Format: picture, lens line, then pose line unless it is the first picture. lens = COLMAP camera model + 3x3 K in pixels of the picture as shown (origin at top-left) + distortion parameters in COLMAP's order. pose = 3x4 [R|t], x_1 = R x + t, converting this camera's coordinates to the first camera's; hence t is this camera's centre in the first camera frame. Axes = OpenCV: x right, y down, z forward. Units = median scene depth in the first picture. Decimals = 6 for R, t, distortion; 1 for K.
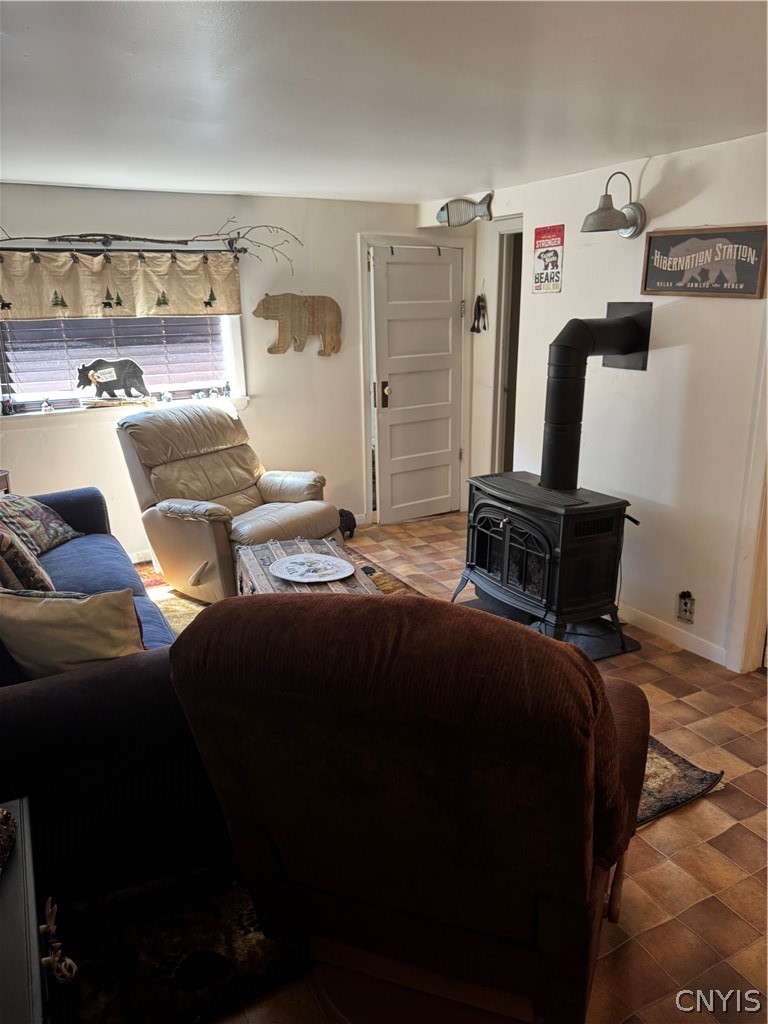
lens RADIAL K [[738.7, 0, 366.7], [0, 738.7, 518.8], [0, 0, 1]] dist [0.043708, -0.038764]
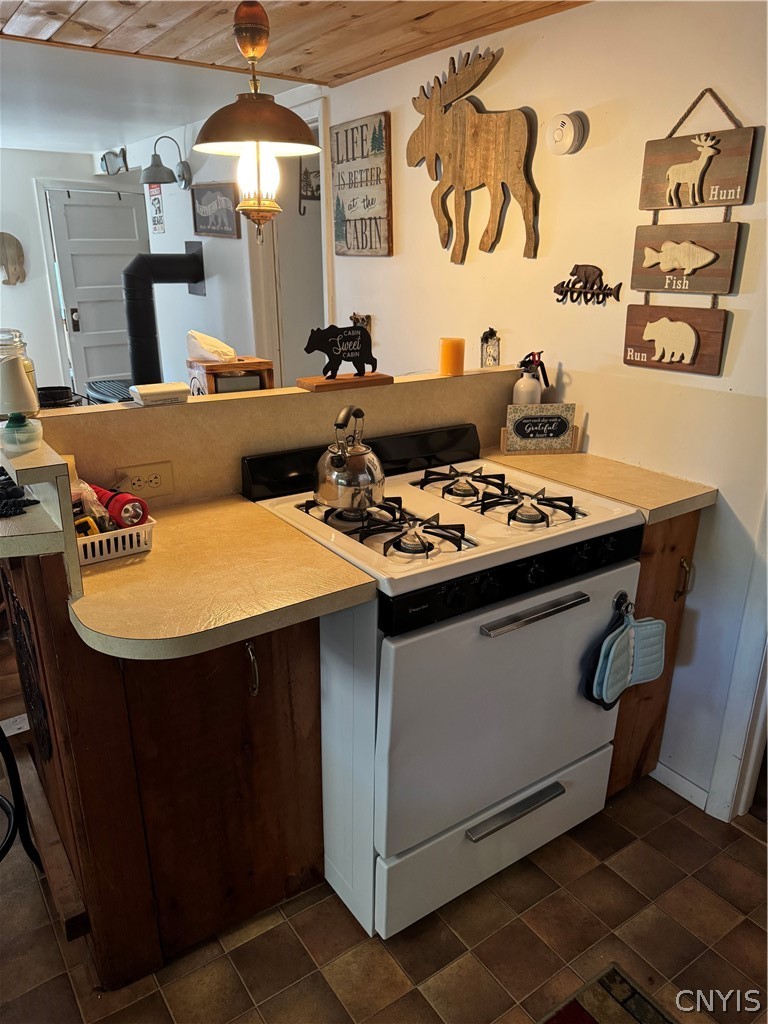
lens RADIAL K [[738.7, 0, 382.4], [0, 738.7, 512.4], [0, 0, 1]] dist [0.043708, -0.038764]
pose [[0.994106, -0.020072, 0.106539, 0.447648], [0.014241, 0.998373, 0.055209, 0.091382], [-0.107474, -0.053367, 0.992775, -0.278314]]
